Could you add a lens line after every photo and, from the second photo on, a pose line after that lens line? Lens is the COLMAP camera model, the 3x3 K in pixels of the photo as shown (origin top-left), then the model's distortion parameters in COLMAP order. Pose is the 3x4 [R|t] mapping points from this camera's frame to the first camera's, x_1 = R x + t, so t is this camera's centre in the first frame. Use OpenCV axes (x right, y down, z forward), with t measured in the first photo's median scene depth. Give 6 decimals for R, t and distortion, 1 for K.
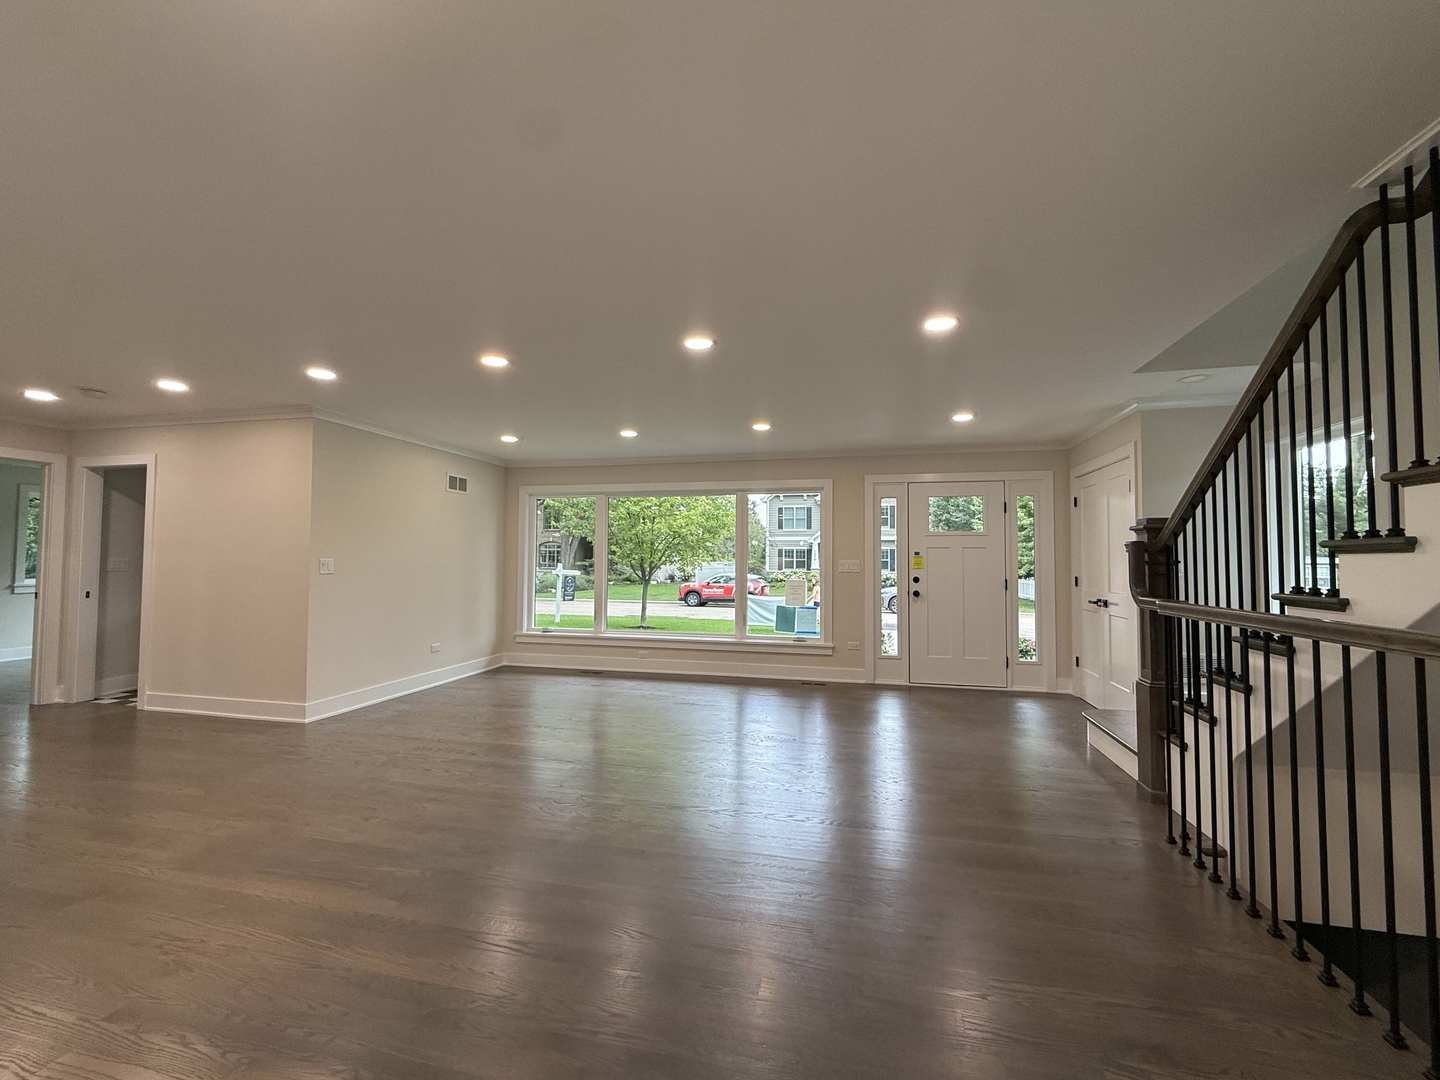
lens RADIAL K [[601.8, 0, 722.7], [0, 601.8, 537.0], [0, 0, 1]] dist [-0.002075, 0.000220]
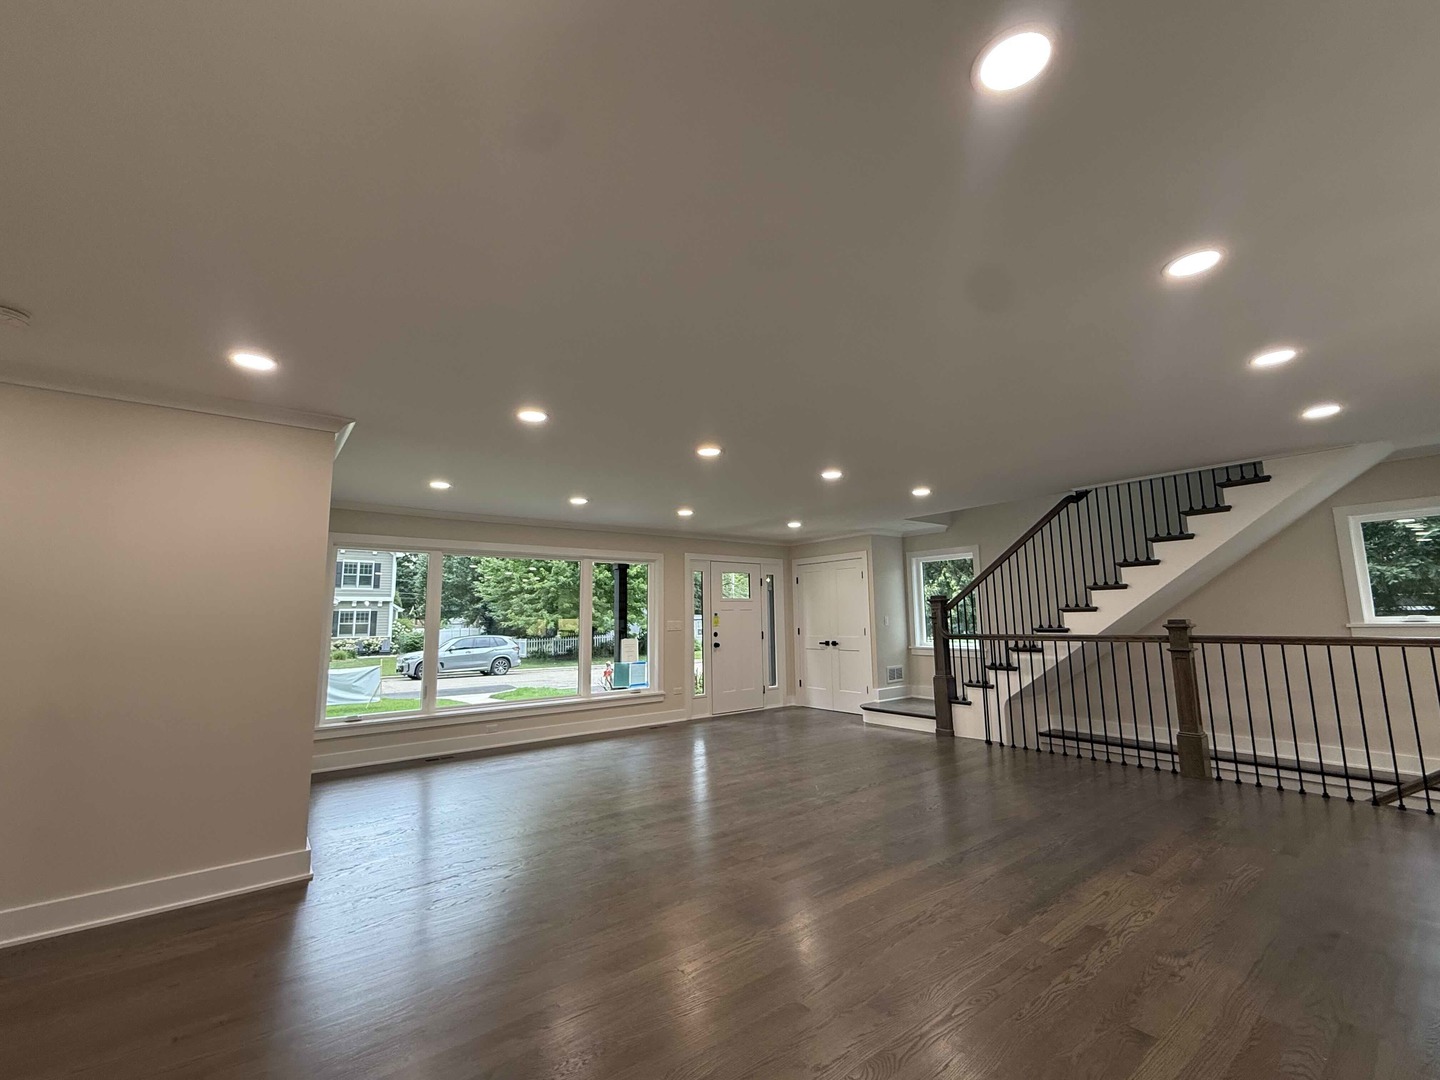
lens RADIAL K [[601.8, 0, 722.7], [0, 601.8, 537.0], [0, 0, 1]] dist [-0.002075, 0.000220]
pose [[0.627932, 0.089756, 0.773075, -0.695593], [-0.011625, 0.994298, -0.105999, -0.001902], [-0.778181, 0.057573, 0.625395, 0.144177]]
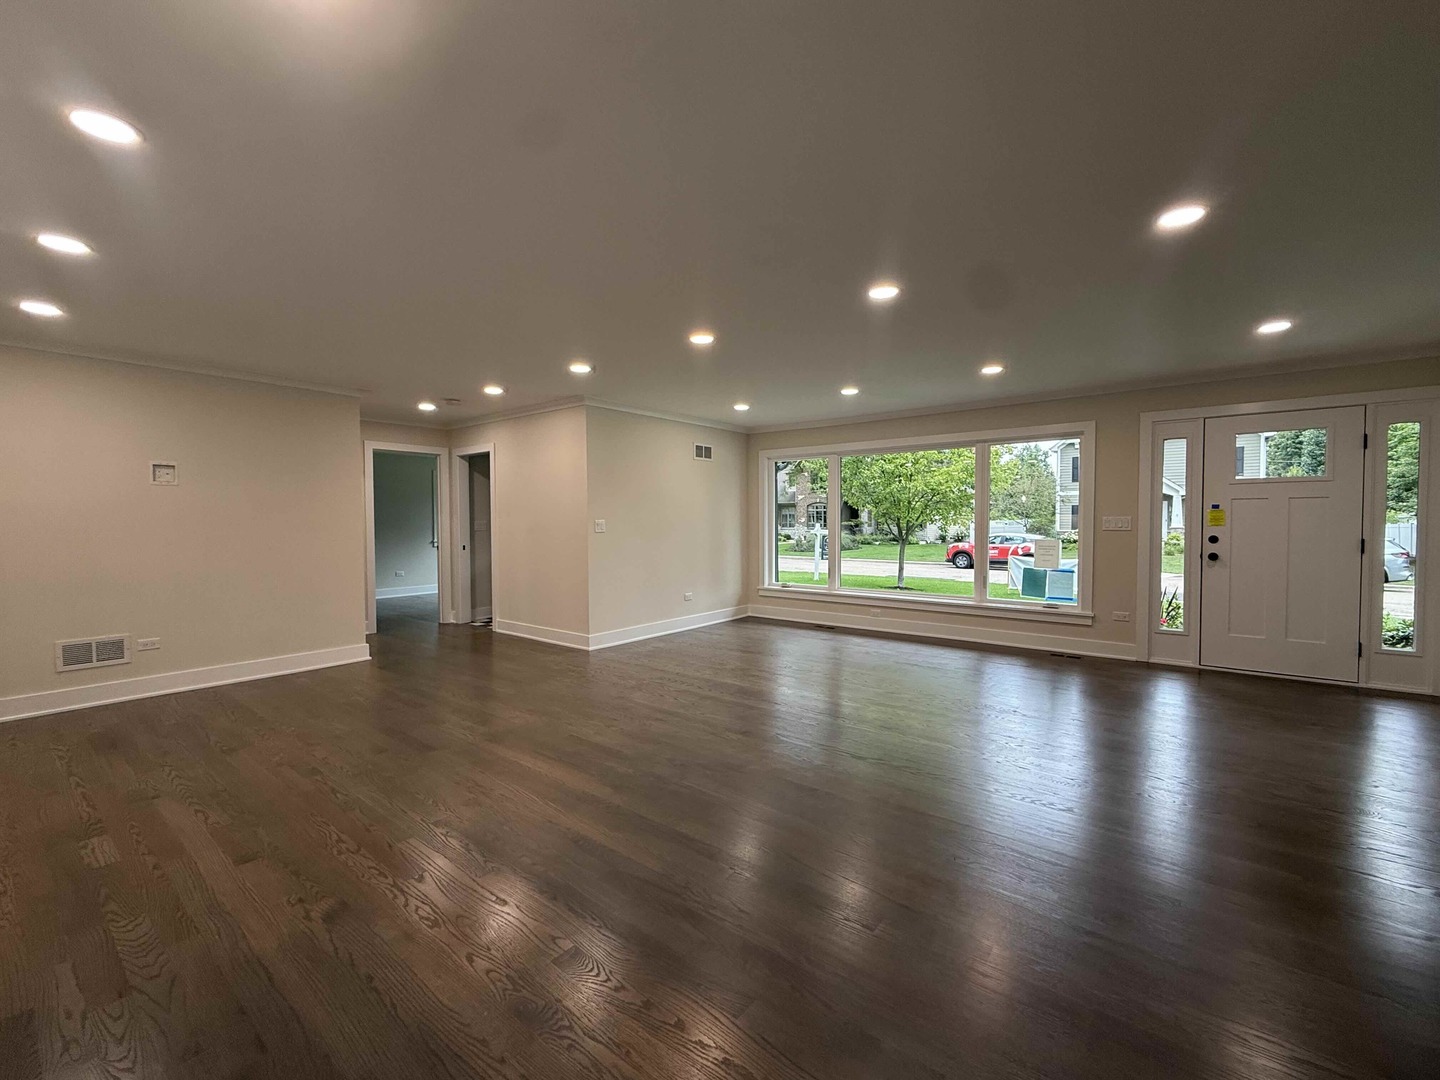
lens RADIAL K [[601.8, 0, 722.7], [0, 601.8, 537.0], [0, 0, 1]] dist [-0.002075, 0.000220]
pose [[0.904186, 0.002395, -0.427132, 0.070423], [0.025903, 0.997836, 0.060429, 0.002376], [0.426352, -0.065703, 0.902168, -0.002144]]
